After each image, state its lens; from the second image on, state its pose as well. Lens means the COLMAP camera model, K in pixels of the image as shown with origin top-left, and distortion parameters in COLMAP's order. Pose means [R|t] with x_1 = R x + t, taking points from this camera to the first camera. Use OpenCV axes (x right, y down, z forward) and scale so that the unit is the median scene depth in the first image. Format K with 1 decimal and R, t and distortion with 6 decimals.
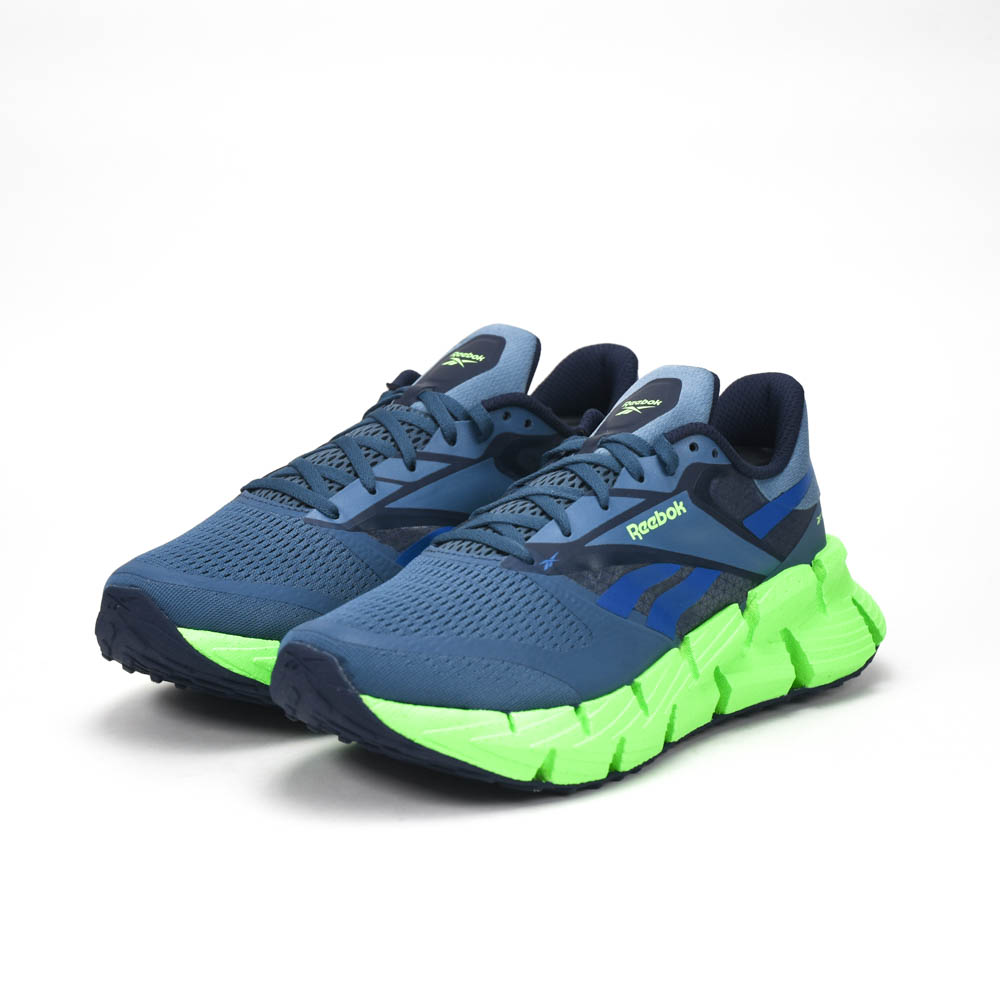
lens RADIAL K [[3447.6, 0, 500.0], [0, 3447.6, 500.0], [0, 0, 1]] dist [0.110885, 0.923107]
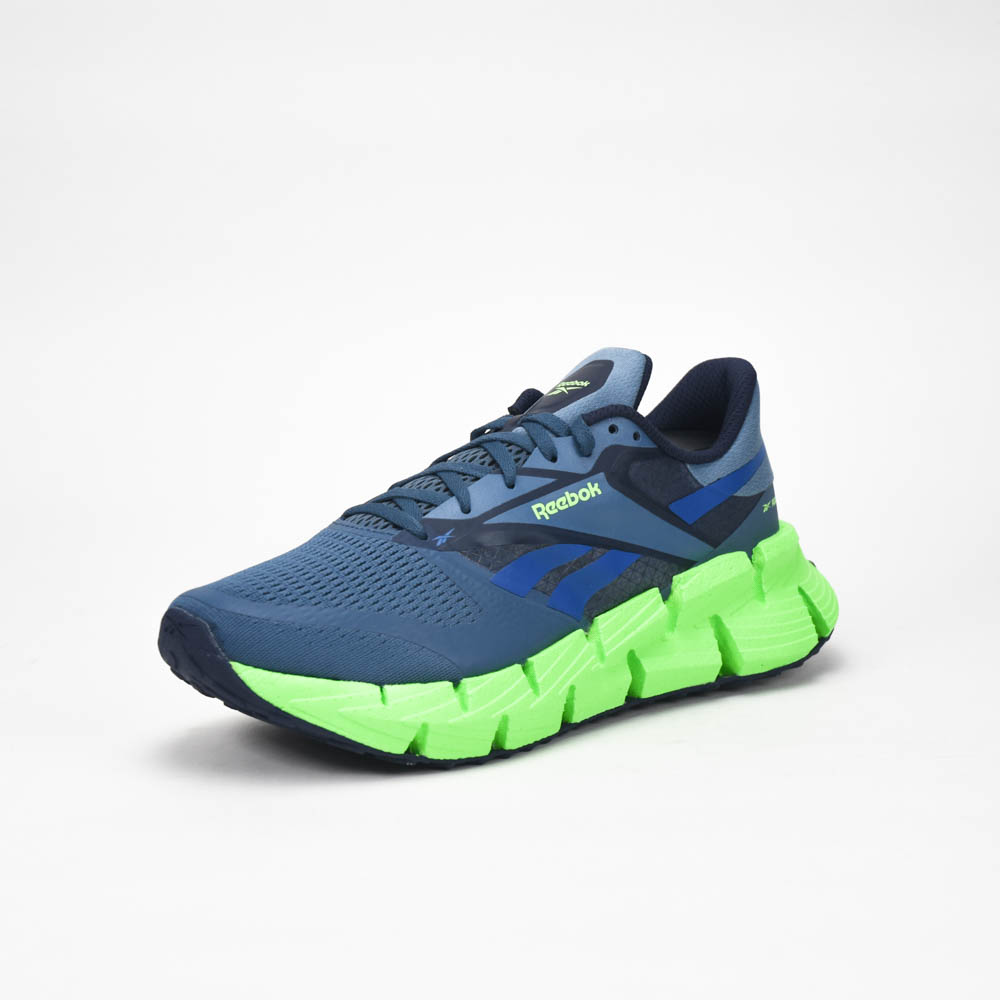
lens RADIAL K [[3447.6, 0, 500.0], [0, 3447.6, 500.0], [0, 0, 1]] dist [0.110885, 0.923107]
pose [[0.989086, 0.033947, -0.143372, 0.170976], [-0.033622, 0.999424, 0.004687, 0.001625], [0.143448, 0.000185, 0.989658, 0.007452]]
